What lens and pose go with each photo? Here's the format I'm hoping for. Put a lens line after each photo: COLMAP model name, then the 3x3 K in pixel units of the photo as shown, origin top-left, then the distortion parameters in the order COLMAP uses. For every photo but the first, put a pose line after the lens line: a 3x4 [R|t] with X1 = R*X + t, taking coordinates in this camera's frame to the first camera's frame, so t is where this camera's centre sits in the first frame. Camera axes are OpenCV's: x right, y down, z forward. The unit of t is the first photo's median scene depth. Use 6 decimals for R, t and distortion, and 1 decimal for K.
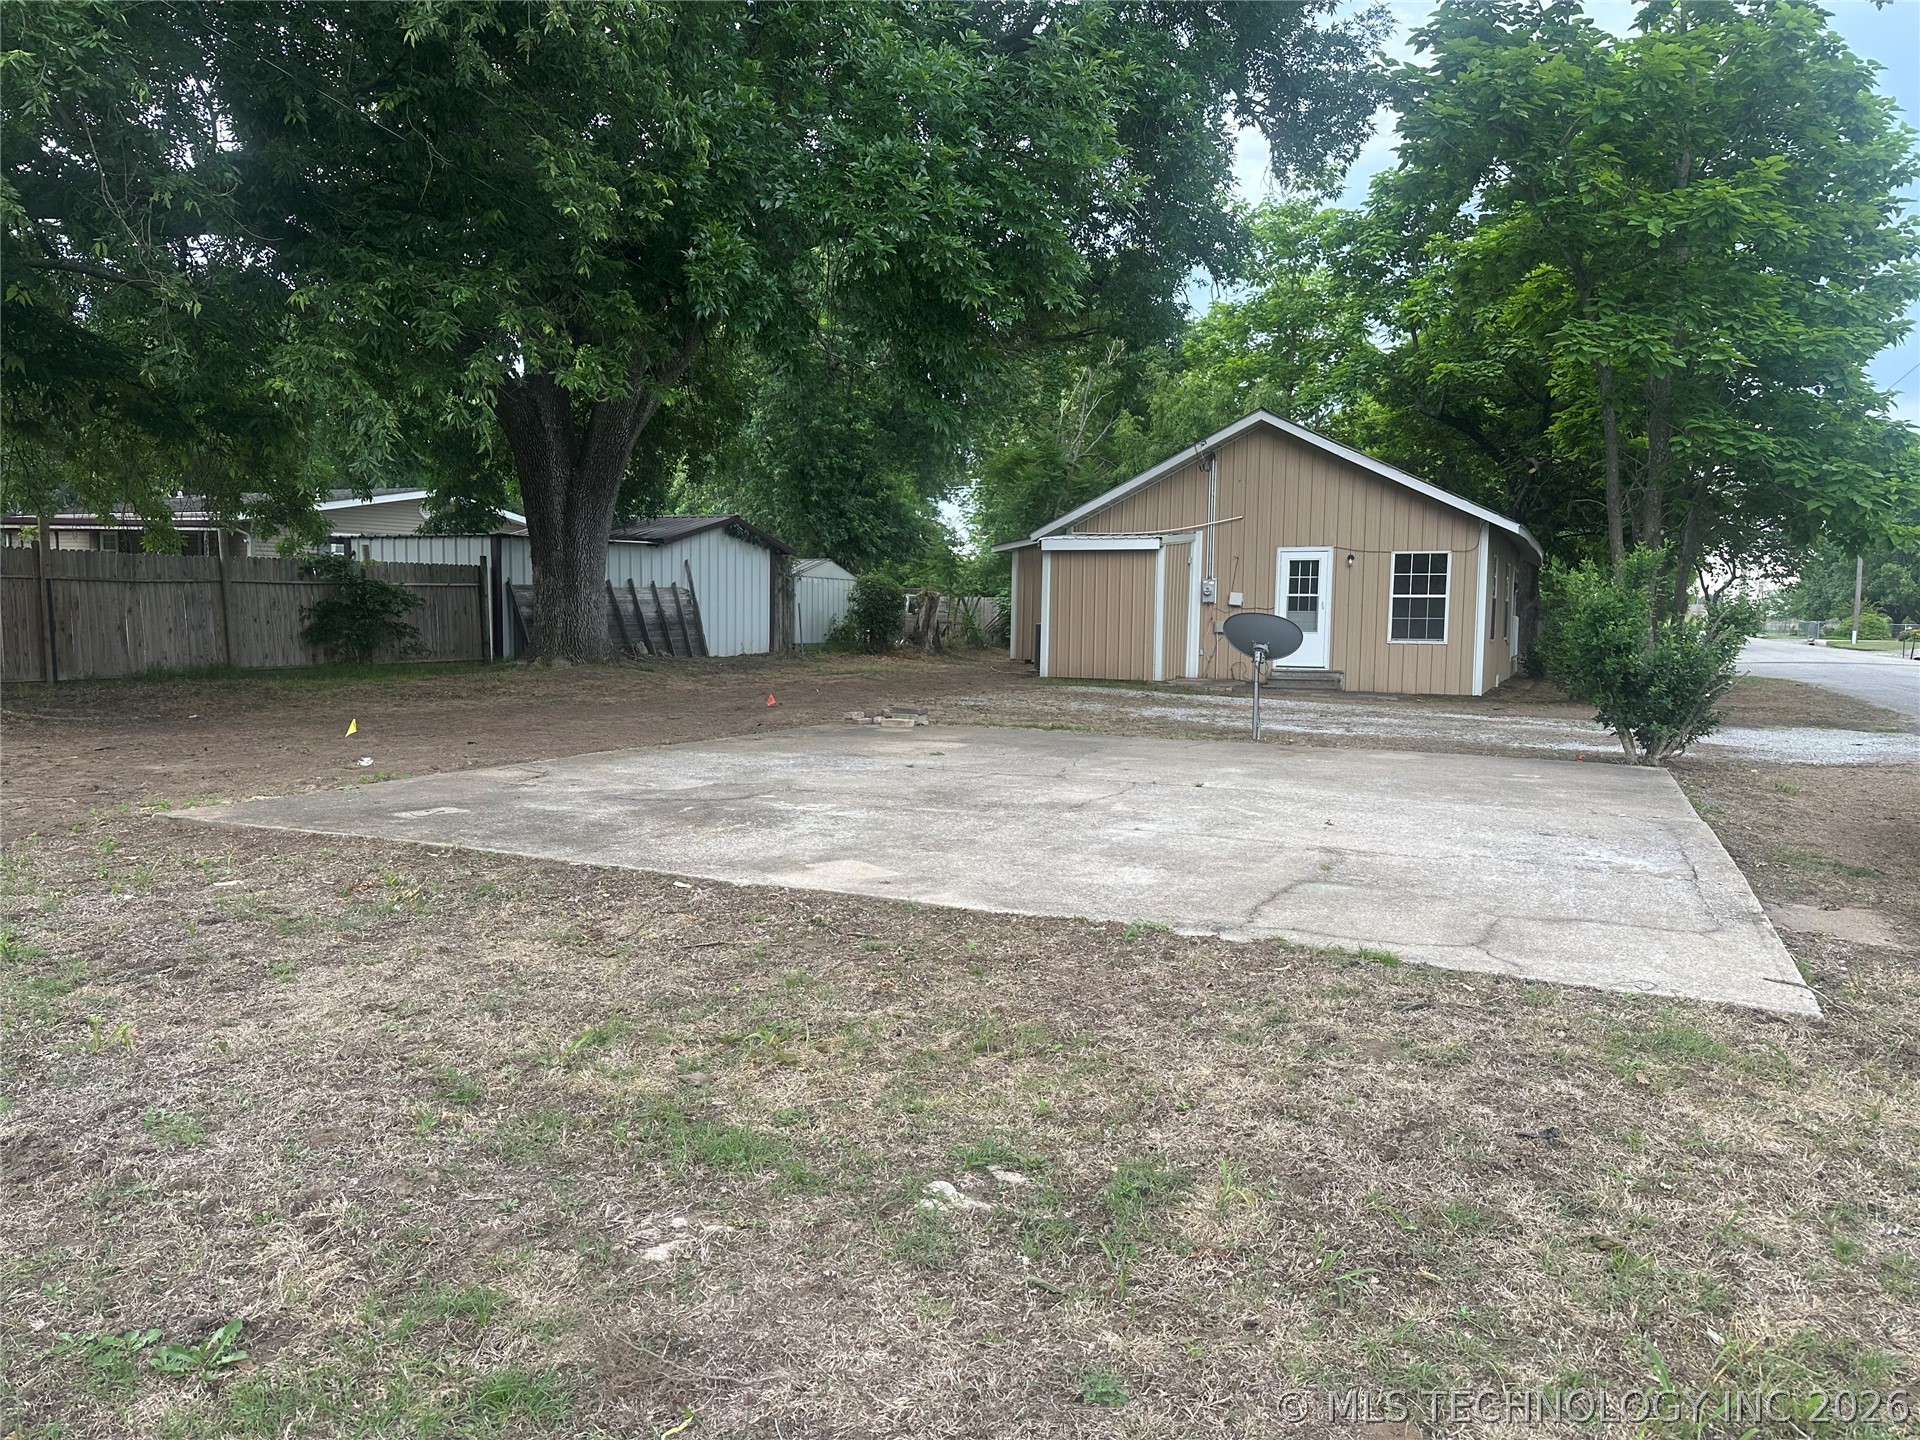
lens RADIAL K [[1338.4, 0, 960.0], [0, 1338.4, 720.0], [0, 0, 1]] dist [0.150413, -0.256444]
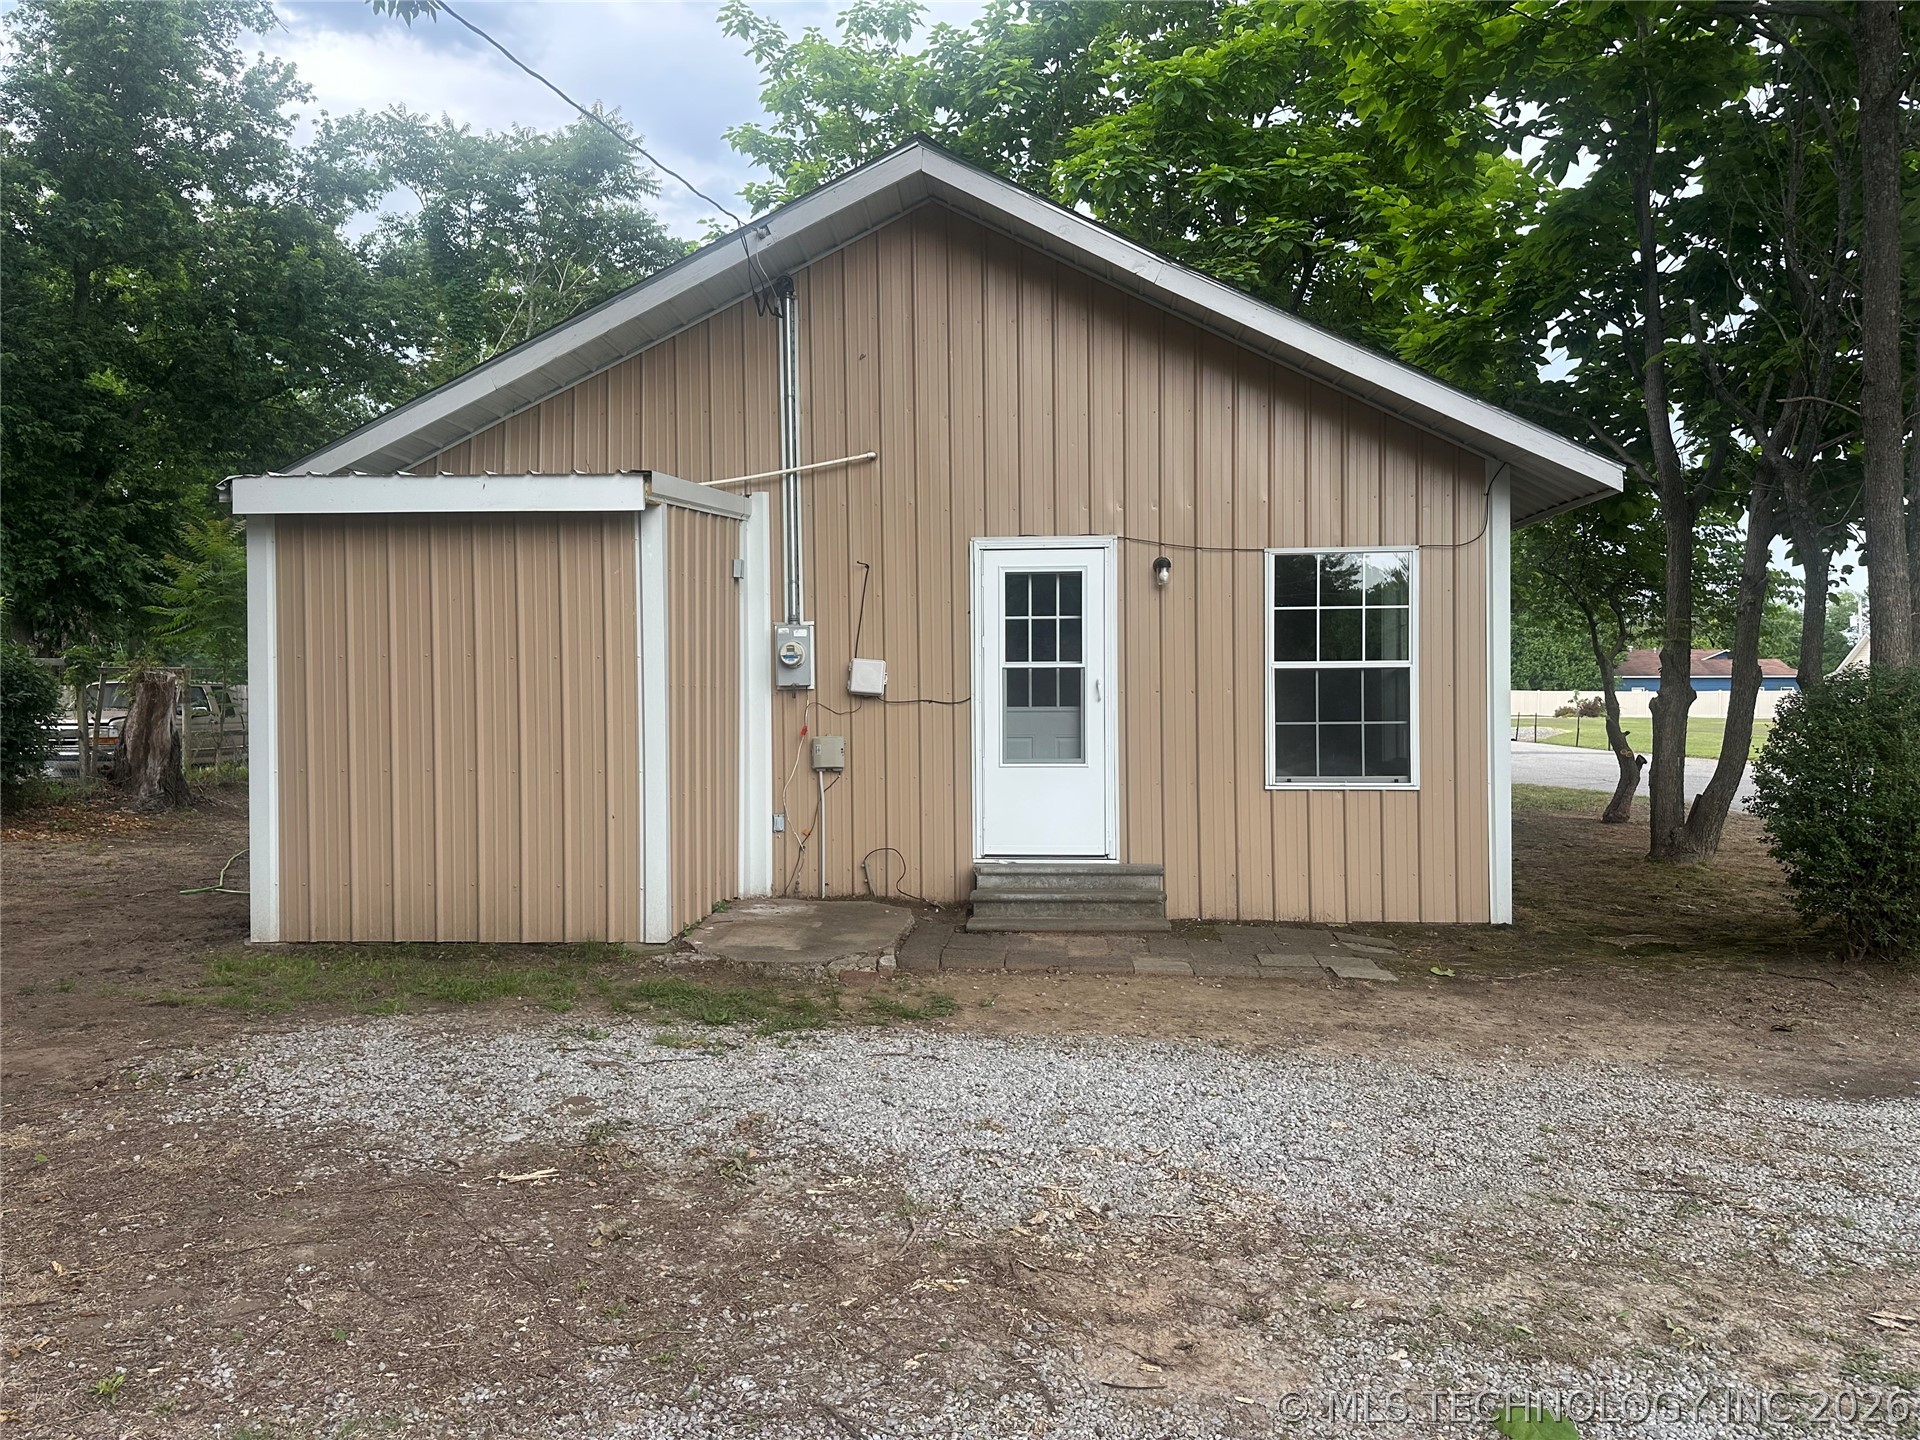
lens RADIAL K [[1338.4, 0, 960.0], [0, 1338.4, 720.0], [0, 0, 1]] dist [0.150413, -0.256444]
pose [[0.936402, -0.023305, 0.350155, 0.102431], [0.045737, 0.997387, -0.055929, -0.057686], [-0.347936, 0.068388, 0.935021, 0.663996]]
